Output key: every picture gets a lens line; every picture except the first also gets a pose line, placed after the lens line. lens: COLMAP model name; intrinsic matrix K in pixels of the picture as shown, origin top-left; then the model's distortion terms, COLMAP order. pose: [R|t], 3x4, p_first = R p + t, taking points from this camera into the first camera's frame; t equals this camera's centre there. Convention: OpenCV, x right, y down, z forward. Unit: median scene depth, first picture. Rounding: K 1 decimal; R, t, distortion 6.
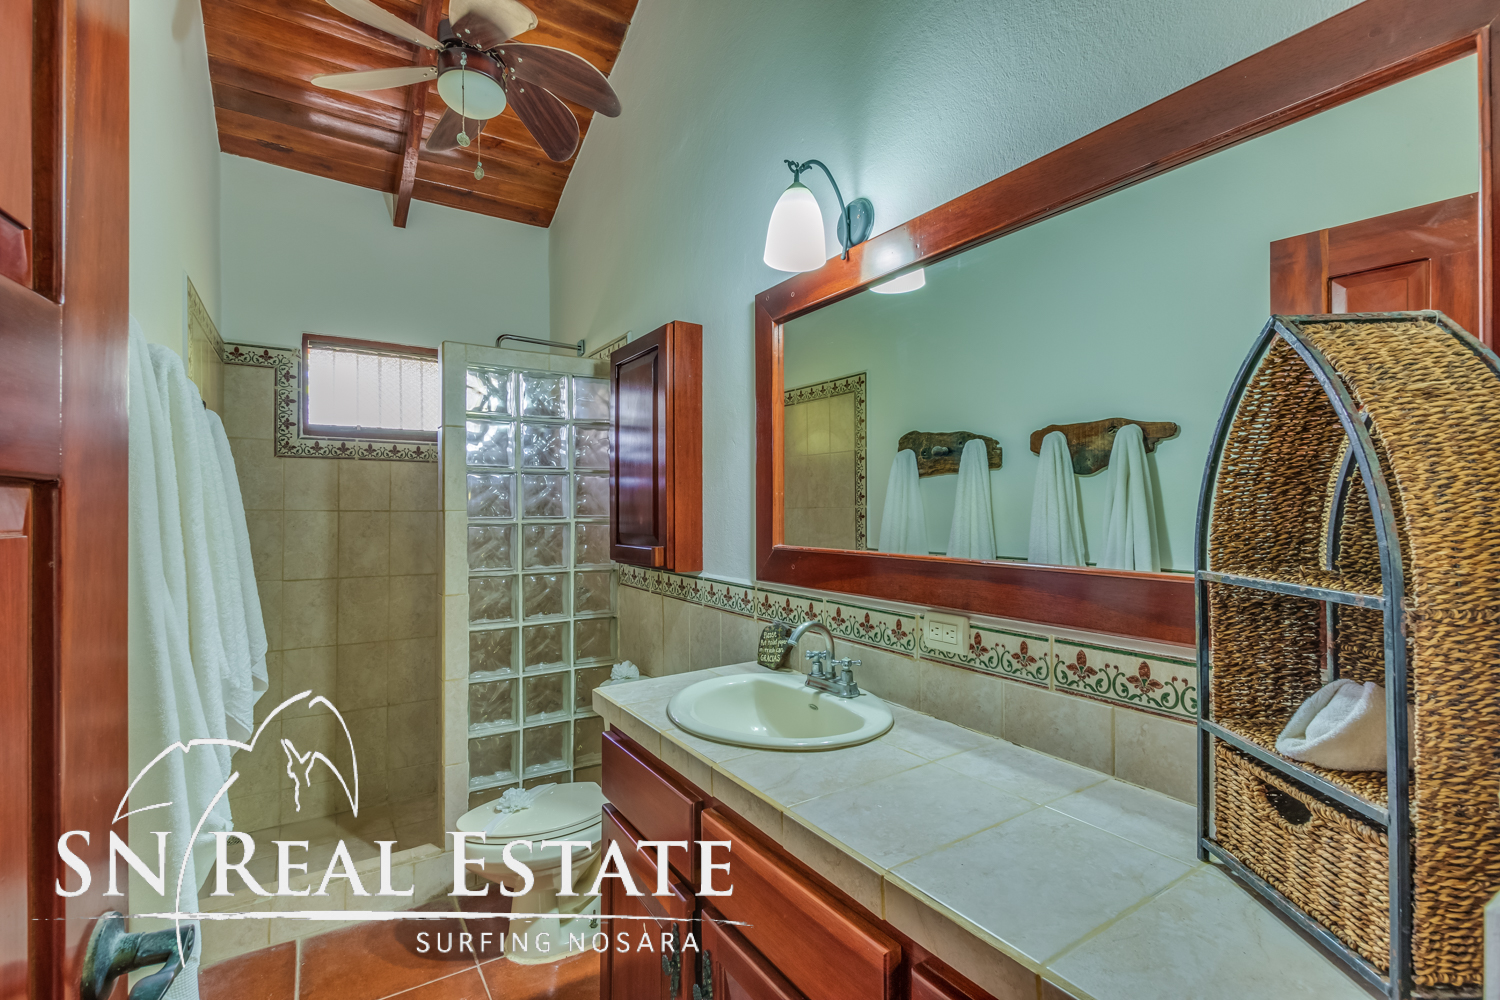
lens RADIAL K [[672.6, 0, 753.1], [0, 672.6, 506.8], [0, 0, 1]] dist [0.011106, -0.005857]
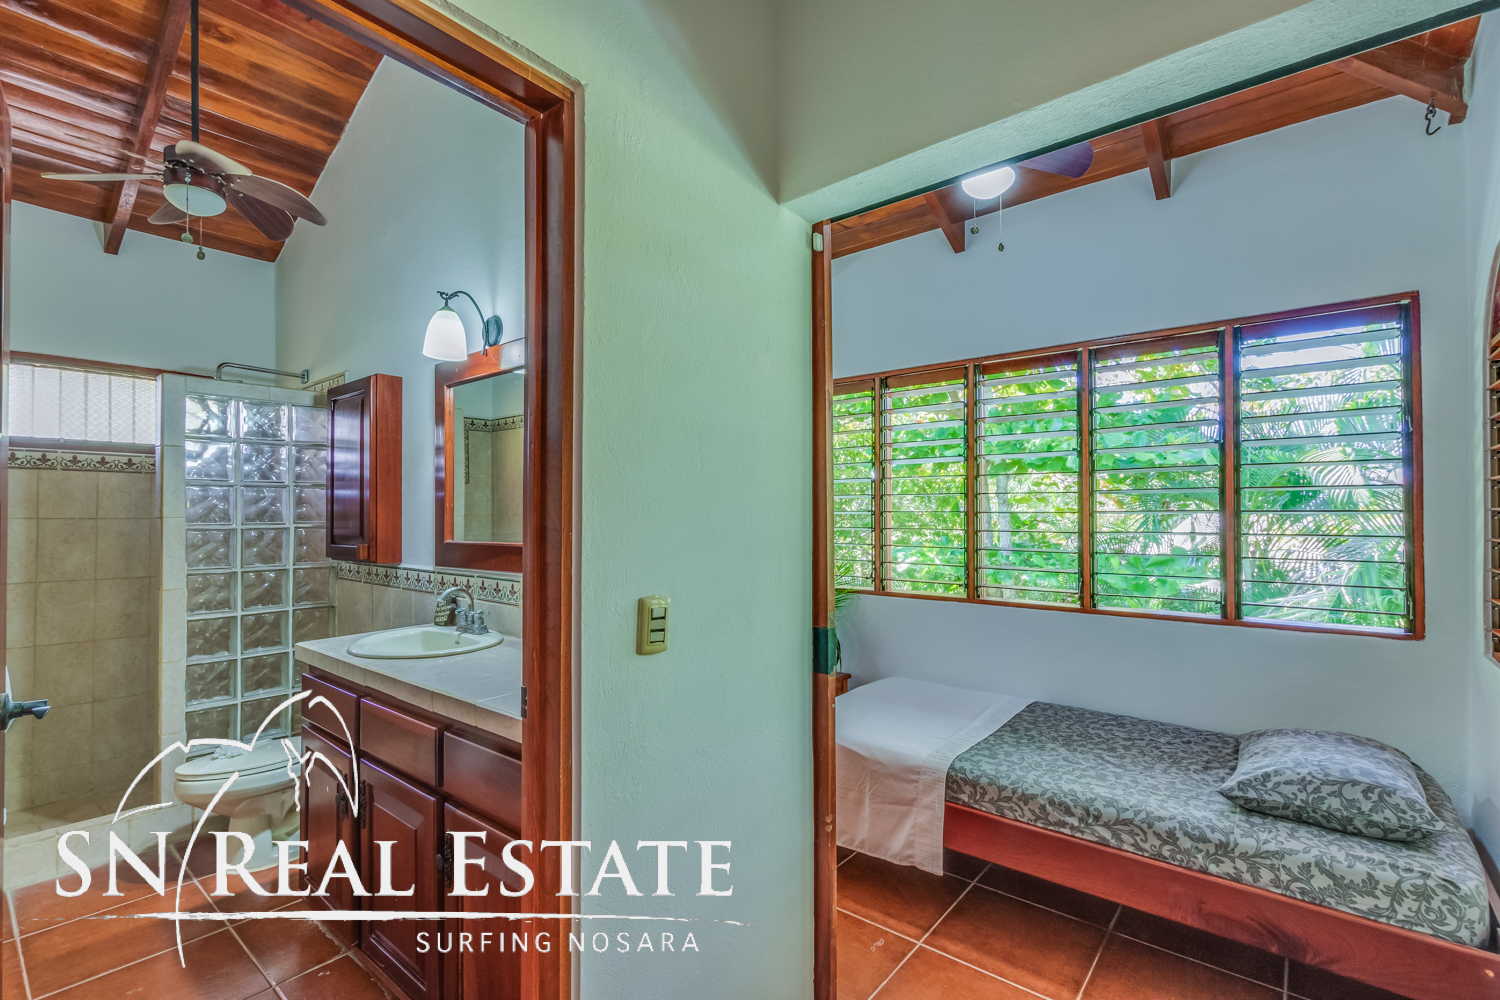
lens RADIAL K [[672.6, 0, 753.1], [0, 672.6, 506.8], [0, 0, 1]] dist [0.011106, -0.005857]
pose [[0.953992, 0.002185, 0.299826, 0.155987], [0.001136, 0.999940, -0.010900, 0.000659], [-0.299831, 0.010739, 0.953932, -0.395398]]
